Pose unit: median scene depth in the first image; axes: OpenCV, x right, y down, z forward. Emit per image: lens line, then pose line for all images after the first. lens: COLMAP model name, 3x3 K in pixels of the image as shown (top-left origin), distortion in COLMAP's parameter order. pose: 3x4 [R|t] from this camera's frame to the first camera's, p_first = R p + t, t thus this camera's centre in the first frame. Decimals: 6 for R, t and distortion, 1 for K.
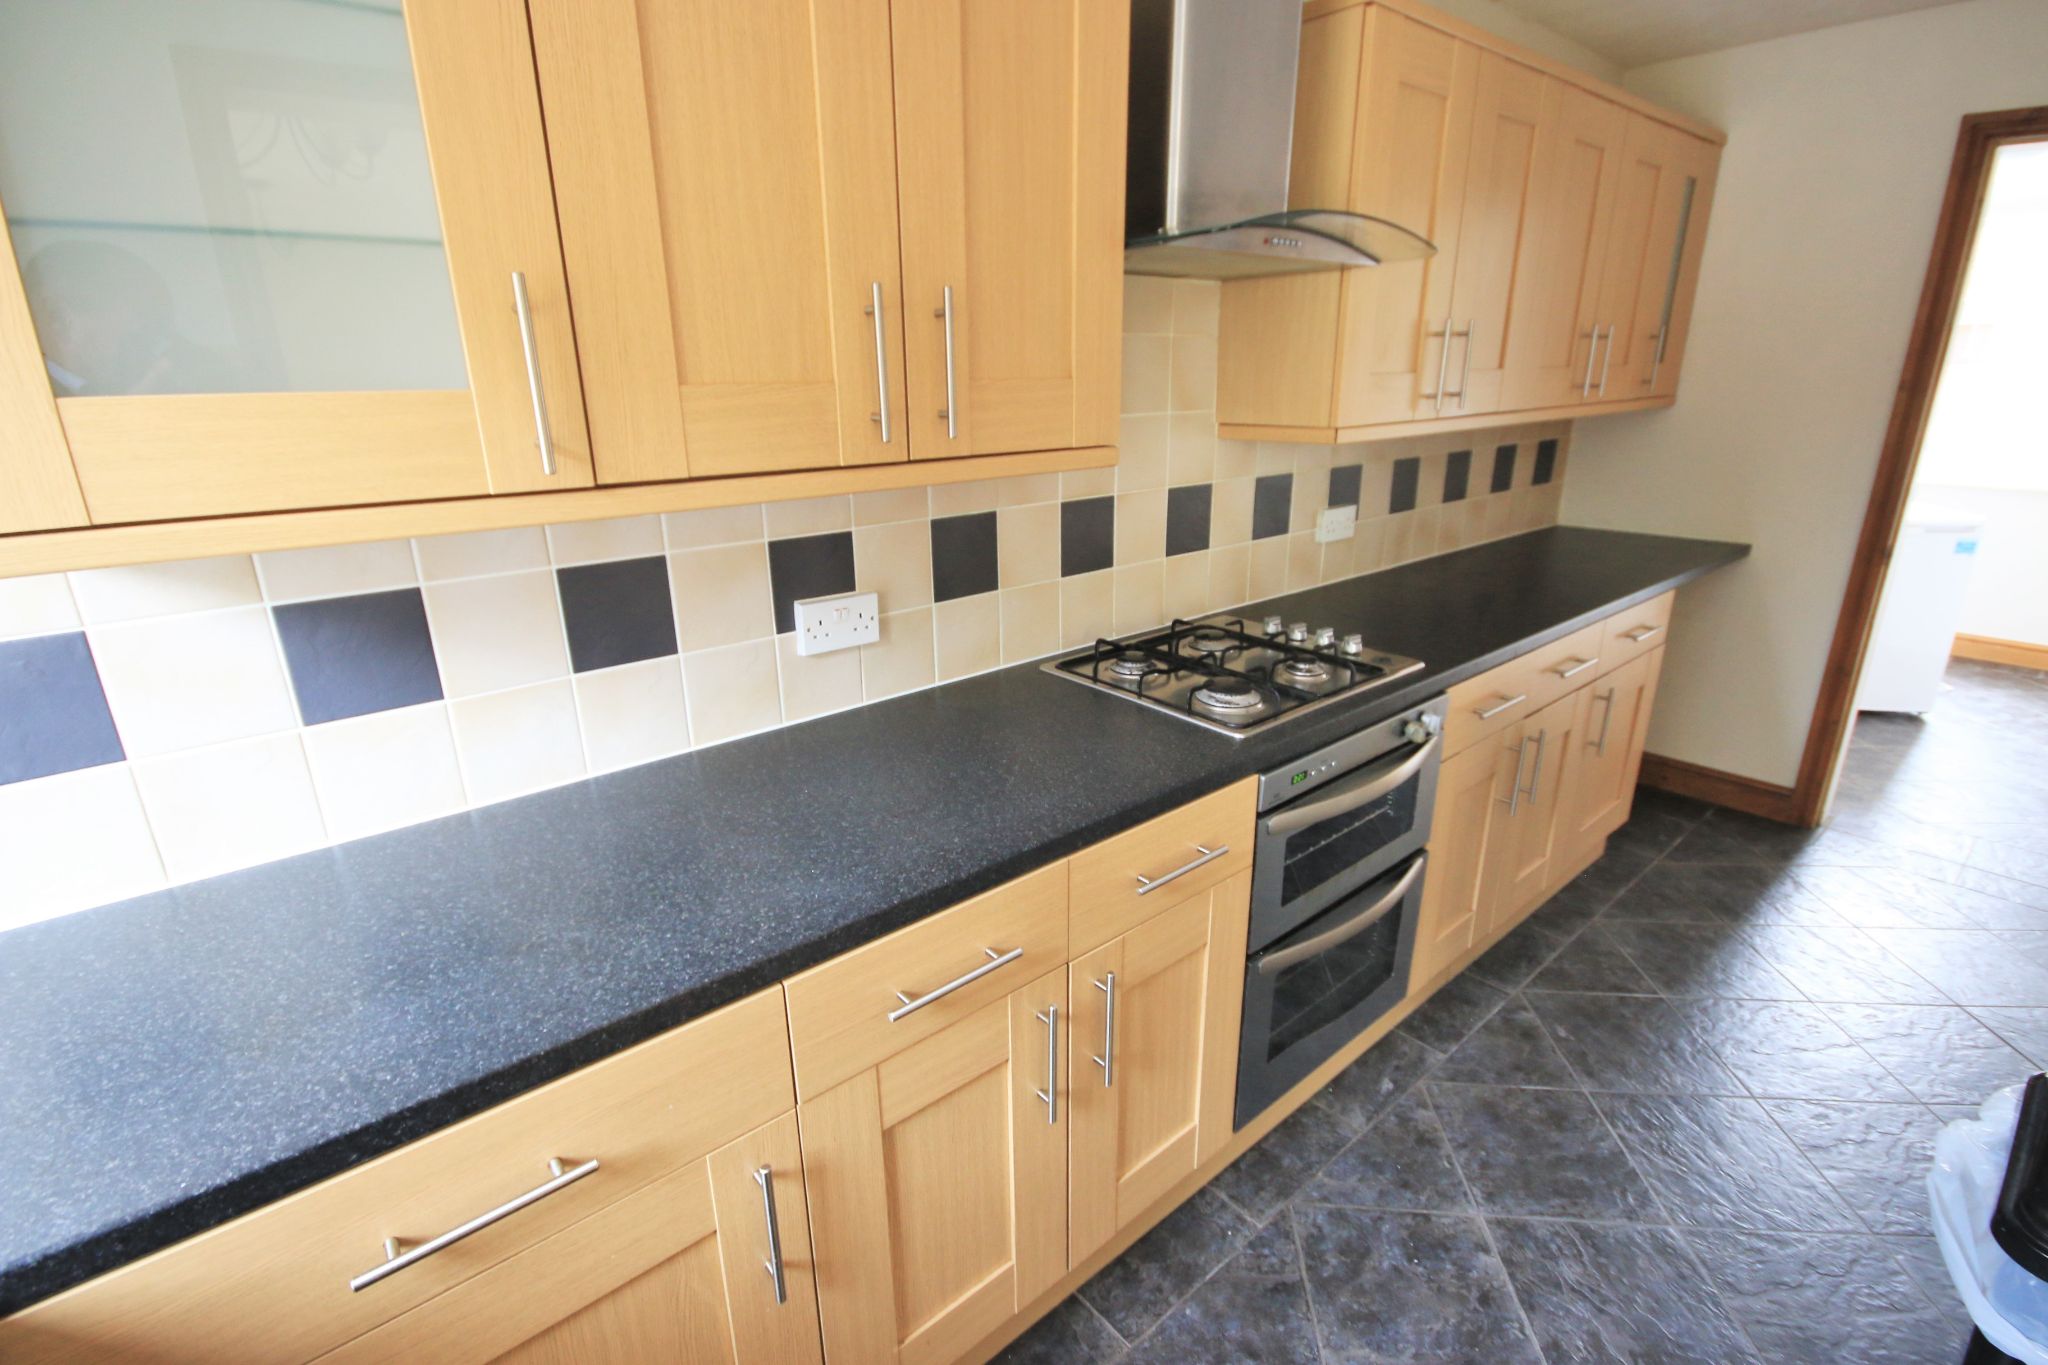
lens RADIAL K [[940.9, 0, 1022.4], [0, 940.9, 678.5], [0, 0, 1]] dist [0.008054, -0.014655]
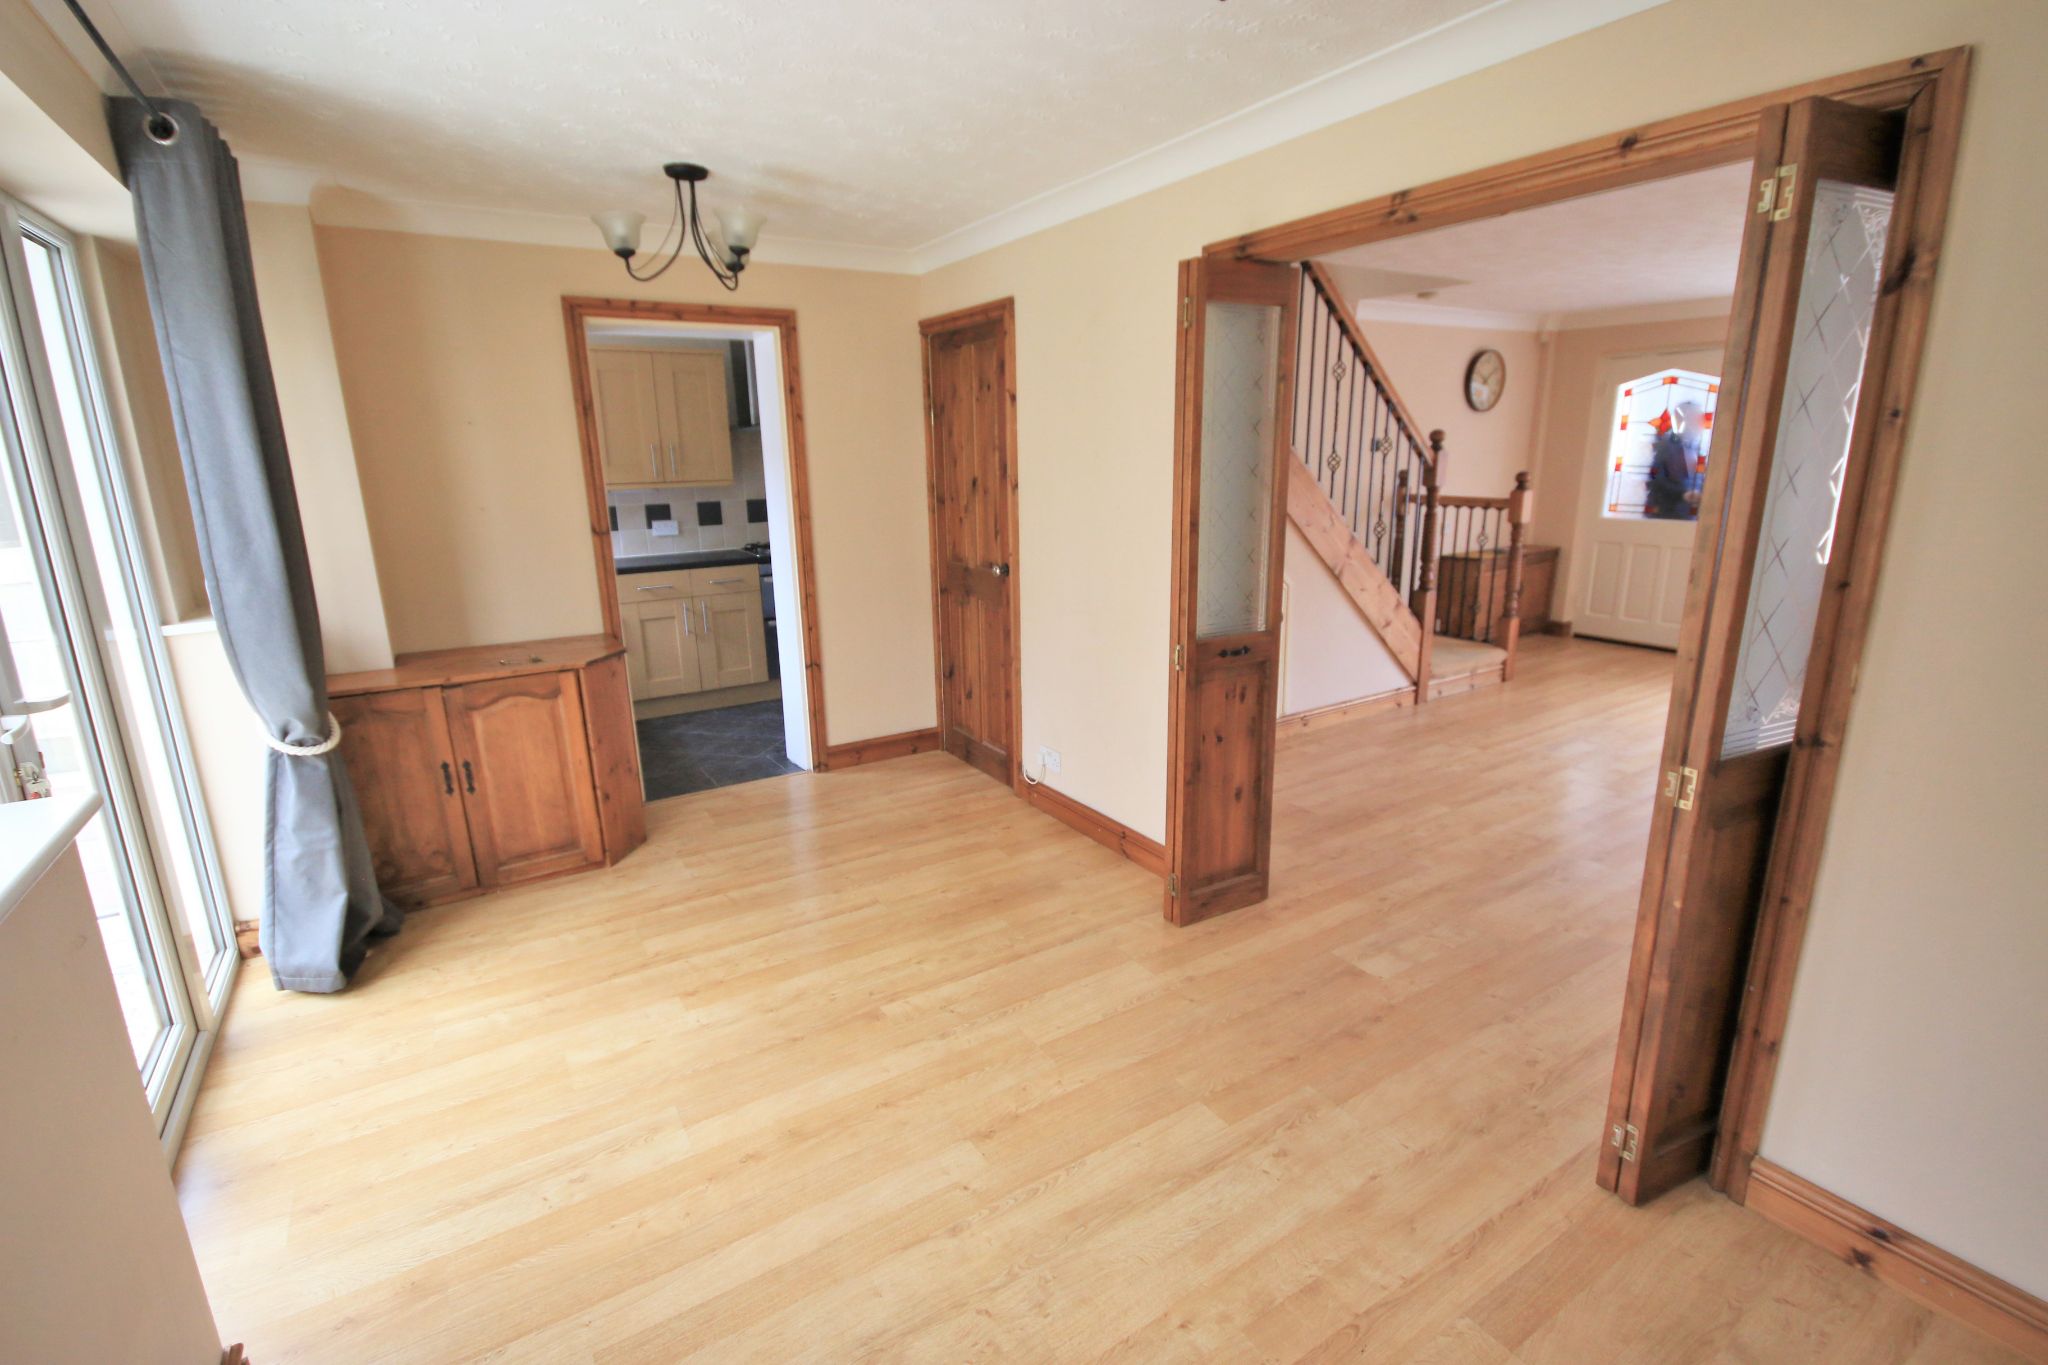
lens RADIAL K [[940.9, 0, 1016.0], [0, 940.9, 684.2], [0, 0, 1]] dist [0.008054, -0.014655]
pose [[0.990368, 0.030046, -0.135159, 1.694159], [-0.040668, 0.996238, -0.076530, 0.782718], [0.132352, 0.081290, 0.987864, -2.423042]]
